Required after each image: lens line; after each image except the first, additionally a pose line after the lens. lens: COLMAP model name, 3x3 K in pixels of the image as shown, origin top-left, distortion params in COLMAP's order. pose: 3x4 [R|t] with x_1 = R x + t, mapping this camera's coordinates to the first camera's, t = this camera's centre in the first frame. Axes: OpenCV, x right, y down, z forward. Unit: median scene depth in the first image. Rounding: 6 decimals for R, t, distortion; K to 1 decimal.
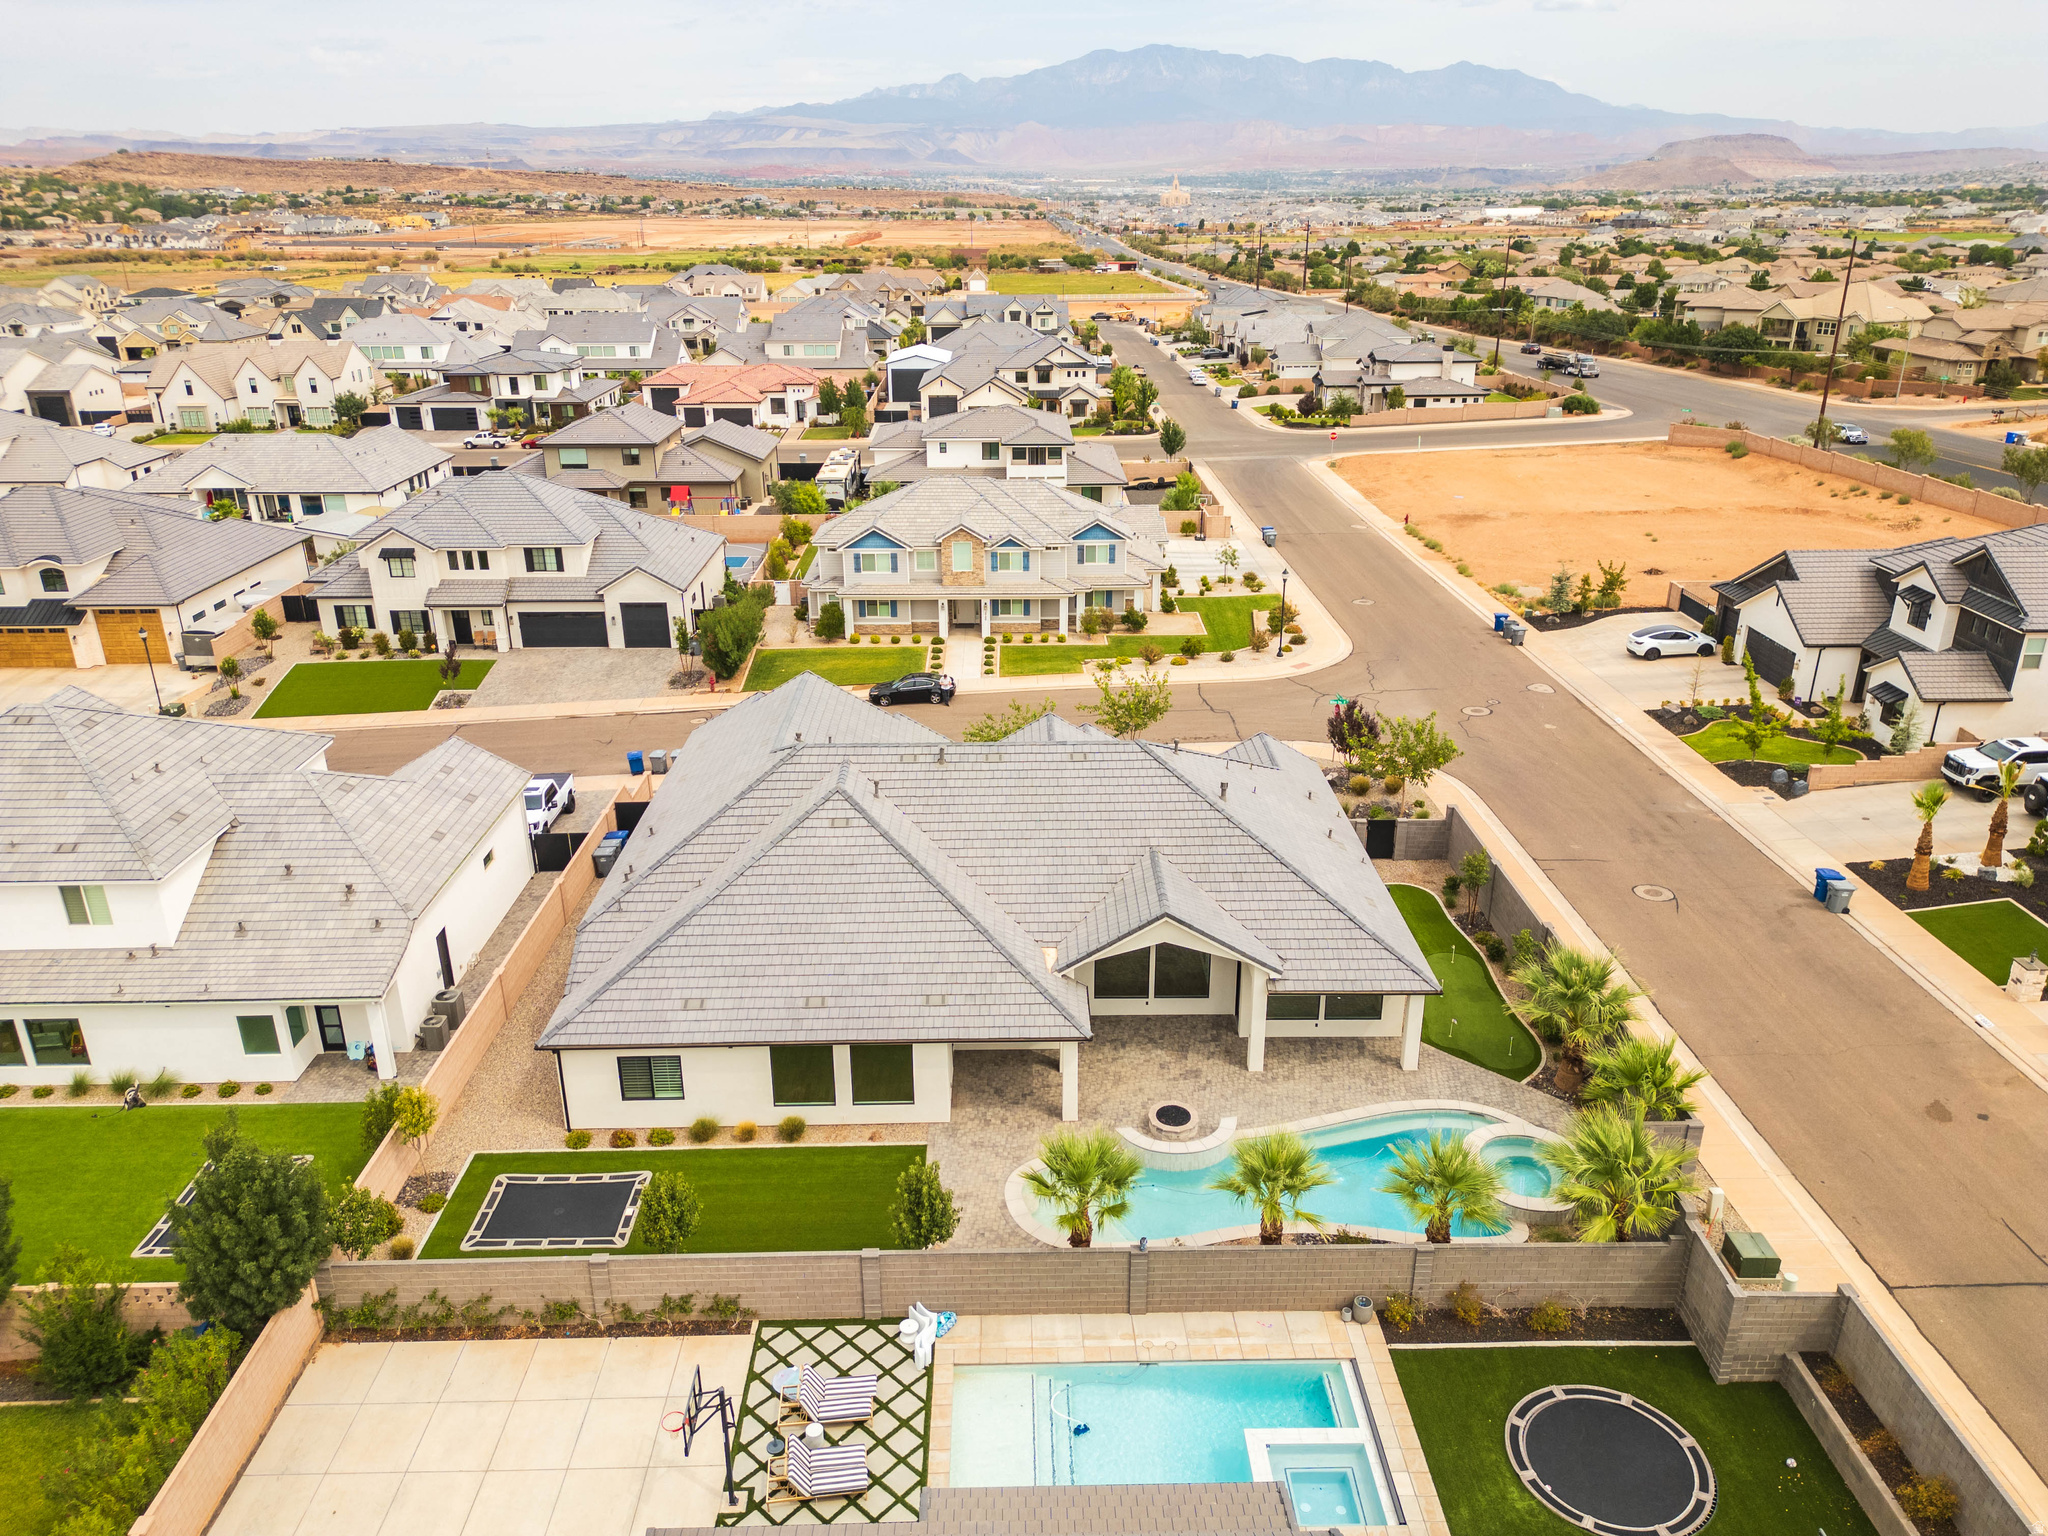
lens RADIAL K [[1444.0, 0, 1027.0], [0, 1444.0, 772.6], [0, 0, 1]] dist [0.080406, -0.075275]
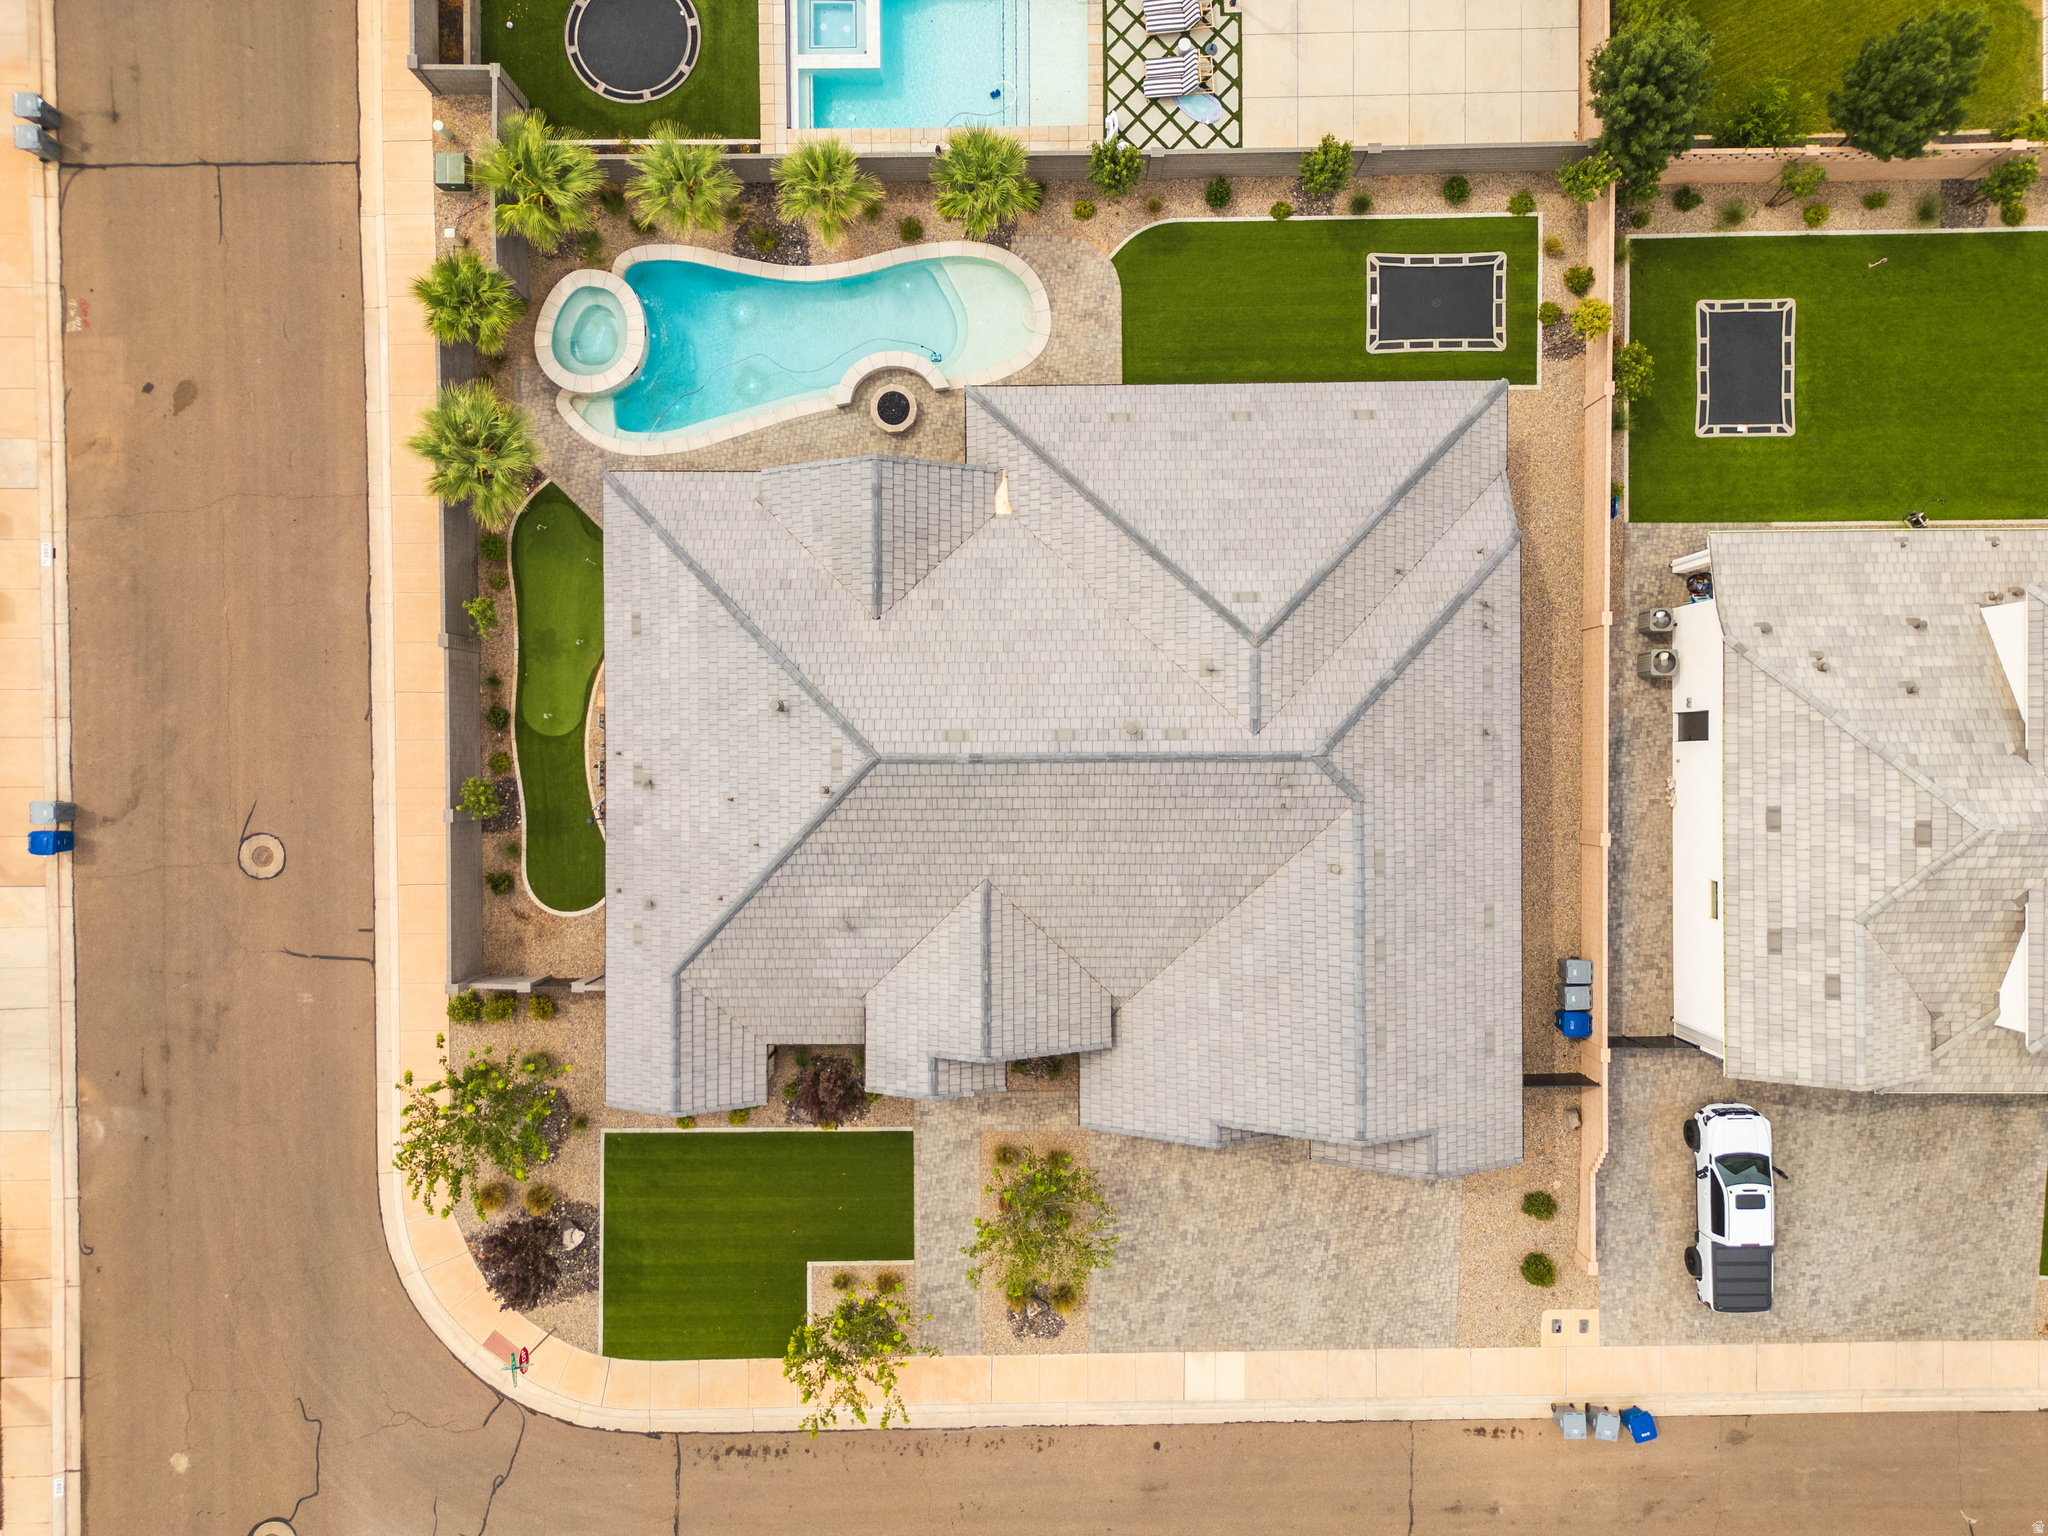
lens RADIAL K [[1444.0, 0, 1027.0], [0, 1444.0, 772.6], [0, 0, 1]] dist [0.080406, -0.075275]
pose [[-0.999778, -0.008764, 0.019156, -0.020175], [0.021047, -0.377524, 0.925761, -0.854051], [-0.000882, 0.925958, 0.377625, 0.844812]]
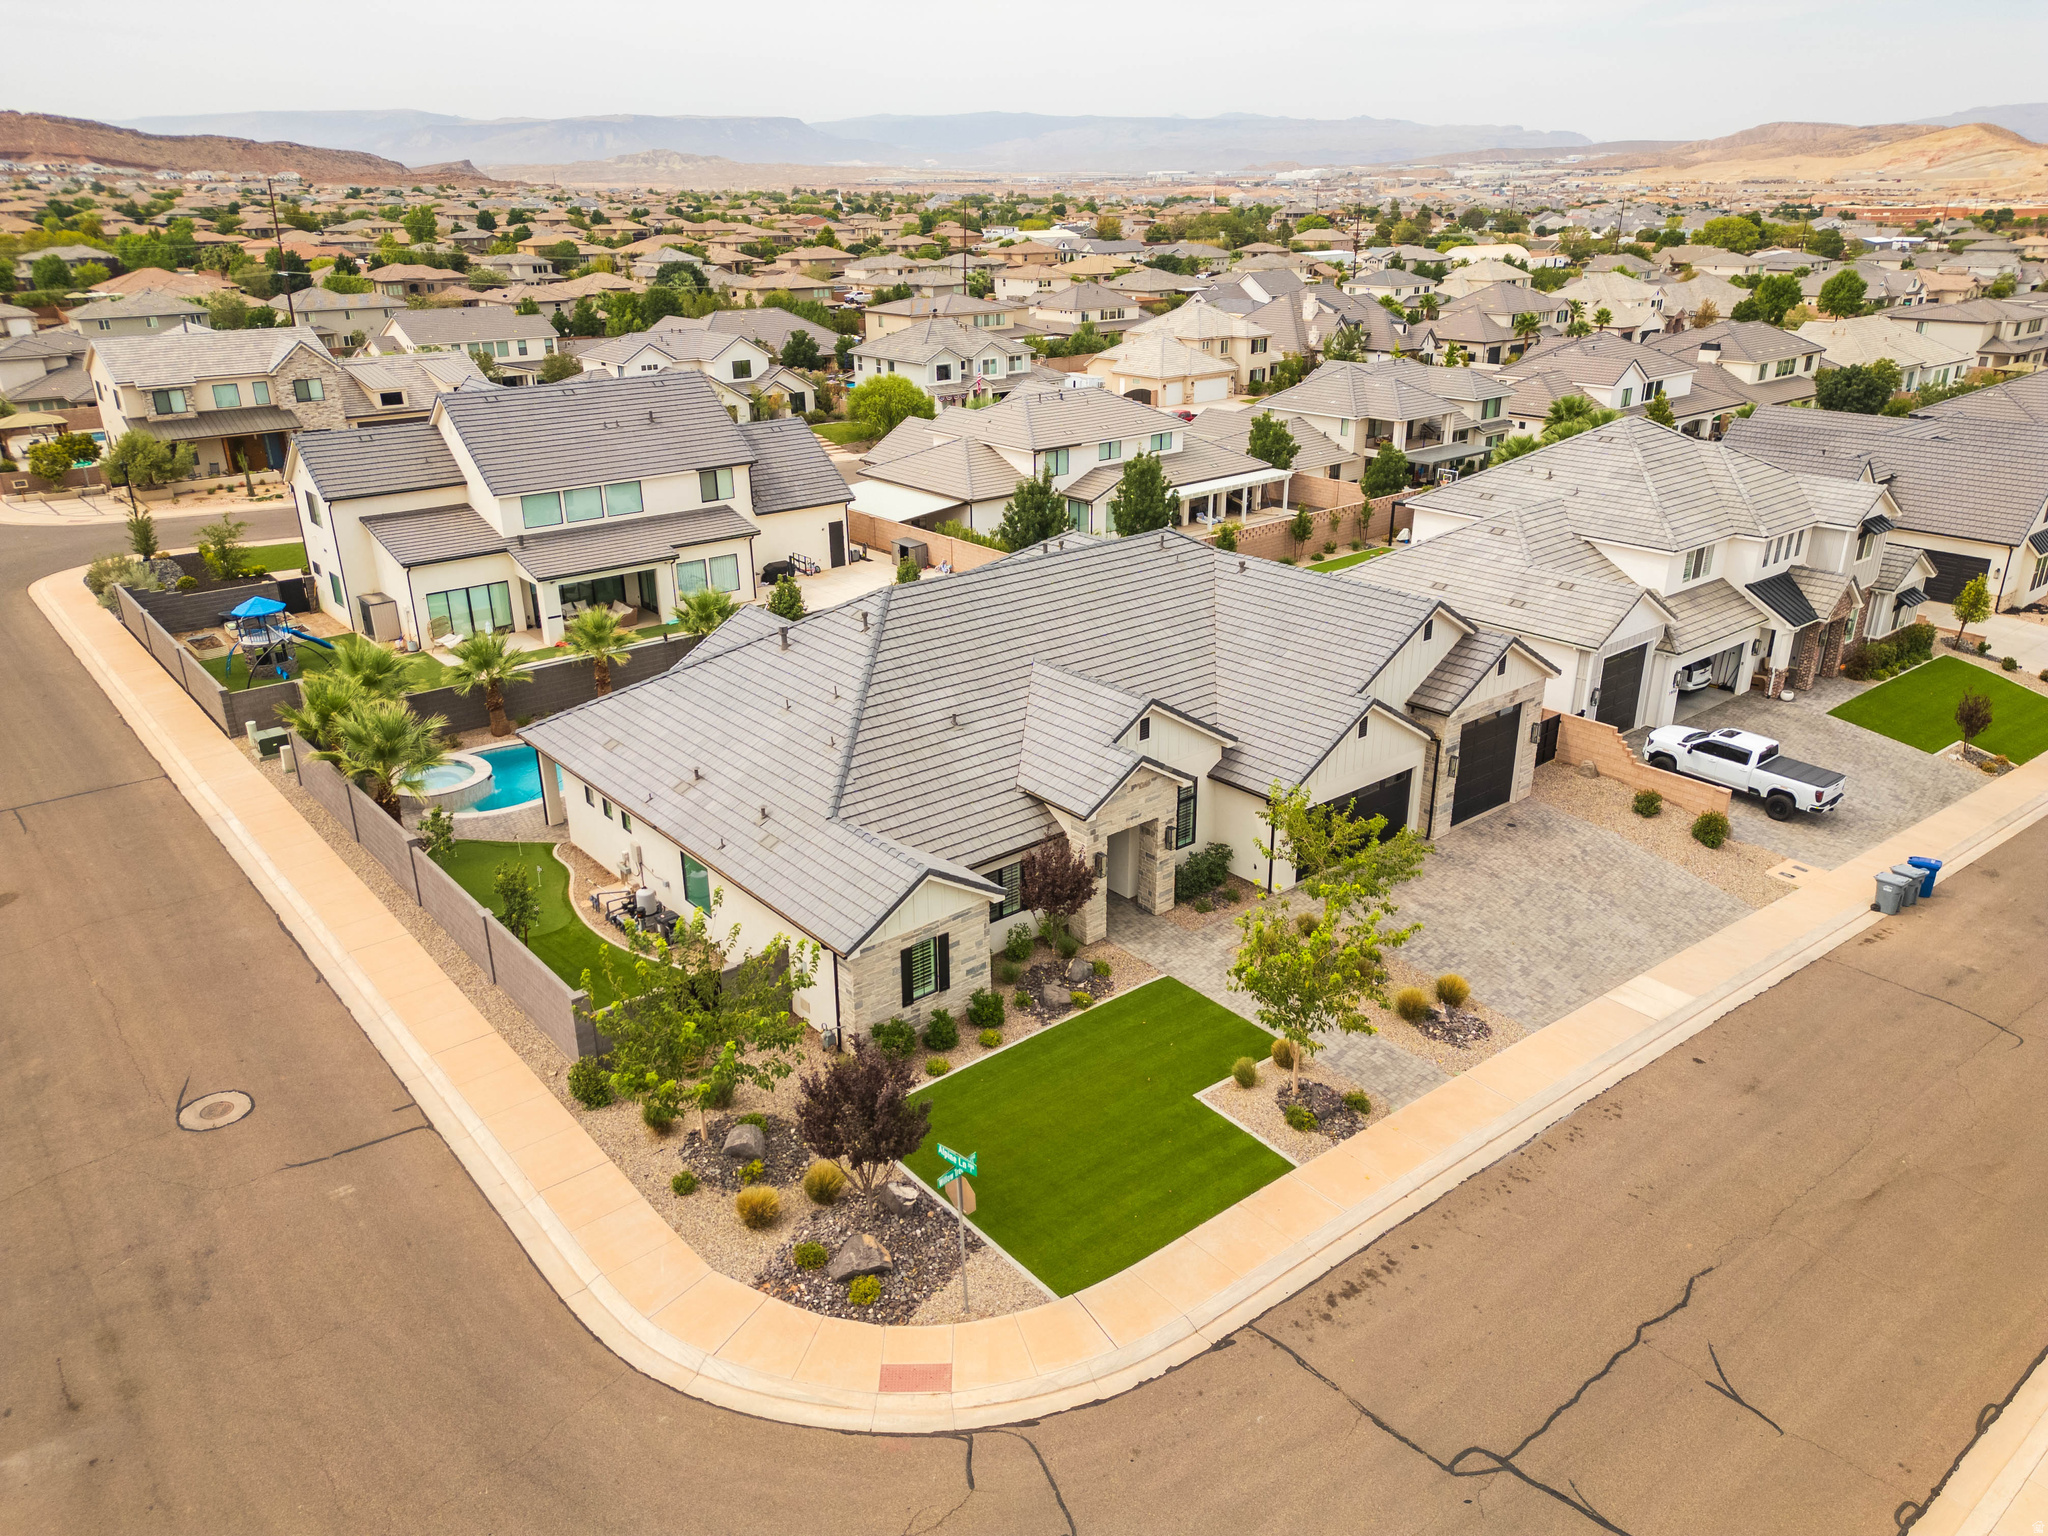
lens RADIAL K [[1429.2, 0, 1029.6], [0, 1429.2, 768.2], [0, 0, 1]] dist [0.078447, -0.069067]
pose [[-0.776569, 0.250292, -0.578182, 0.624478], [-0.225126, 0.746878, 0.625693, -0.577038], [0.588437, 0.616057, -0.523655, 1.831796]]
